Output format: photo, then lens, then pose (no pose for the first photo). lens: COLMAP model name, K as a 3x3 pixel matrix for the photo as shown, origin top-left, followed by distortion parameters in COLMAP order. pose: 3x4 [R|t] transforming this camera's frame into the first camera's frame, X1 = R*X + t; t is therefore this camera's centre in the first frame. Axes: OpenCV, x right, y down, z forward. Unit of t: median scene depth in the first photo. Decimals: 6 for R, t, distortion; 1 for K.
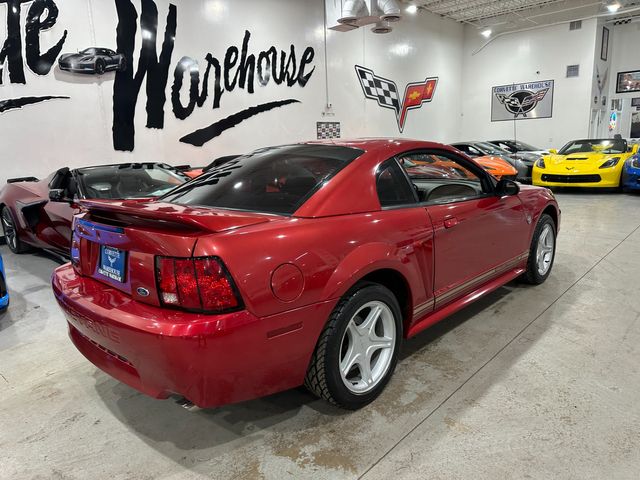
lens RADIAL K [[457.2, 0, 331.6], [0, 457.2, 245.7], [0, 0, 1]] dist [0.055919, -0.069676]
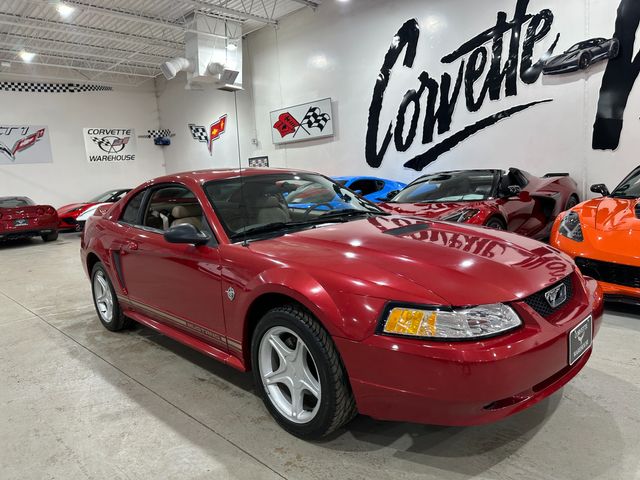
lens RADIAL K [[457.2, 0, 314.3], [0, 457.2, 241.9], [0, 0, 1]] dist [0.055919, -0.069676]
pose [[-0.074313, 0.191040, -0.978765, 0.450880], [-0.146838, 0.968685, 0.200221, -0.120317], [0.986365, 0.158599, -0.043934, 0.483096]]
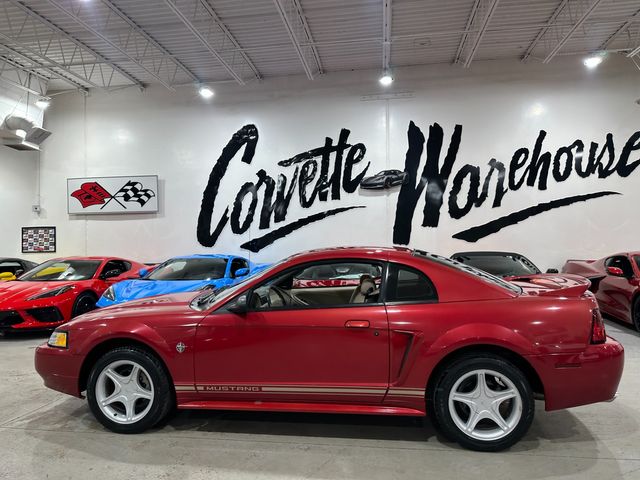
lens RADIAL K [[456.9, 0, 320.6], [0, 456.9, 243.1], [0, 0, 1]] dist [0.089667, -0.117460]
pose [[0.545568, 0.035901, -0.837297, 0.446580], [-0.191895, 0.977890, -0.083106, -0.058259], [0.815801, 0.206013, 0.540395, 0.130684]]
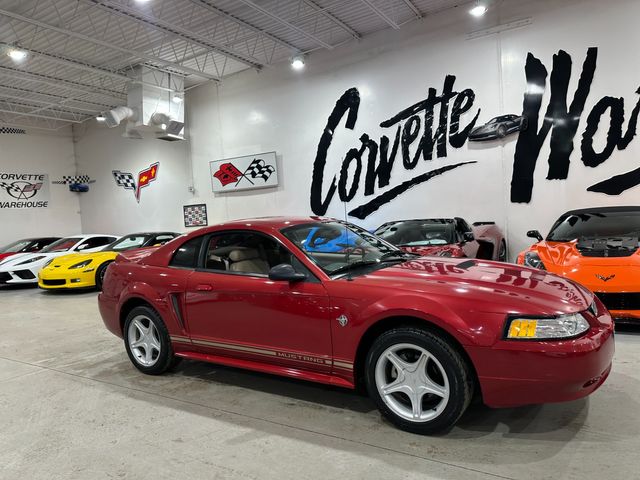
lens RADIAL K [[455.1, 0, 315.7], [0, 455.1, 247.1], [0, 0, 1]] dist [0.088133, -0.123543]
pose [[0.154702, 0.100361, -0.982850, 0.507088], [-0.157637, 0.984589, 0.075726, -0.101641], [0.975304, 0.143219, 0.168139, 0.340496]]
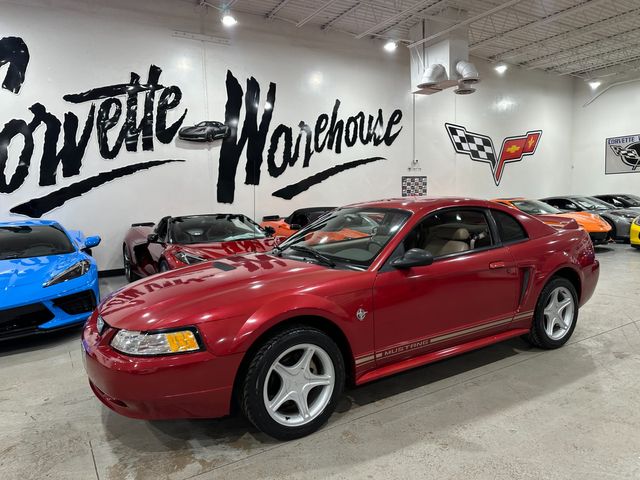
lens RADIAL K [[455.1, 0, 328.4], [0, 455.1, 249.4], [0, 0, 1]] dist [0.088133, -0.123543]
pose [[0.961244, 0.040975, -0.272636, 0.131112], [-0.066976, 0.993976, -0.086753, 0.000254], [0.267439, 0.101651, 0.958198, -0.056342]]
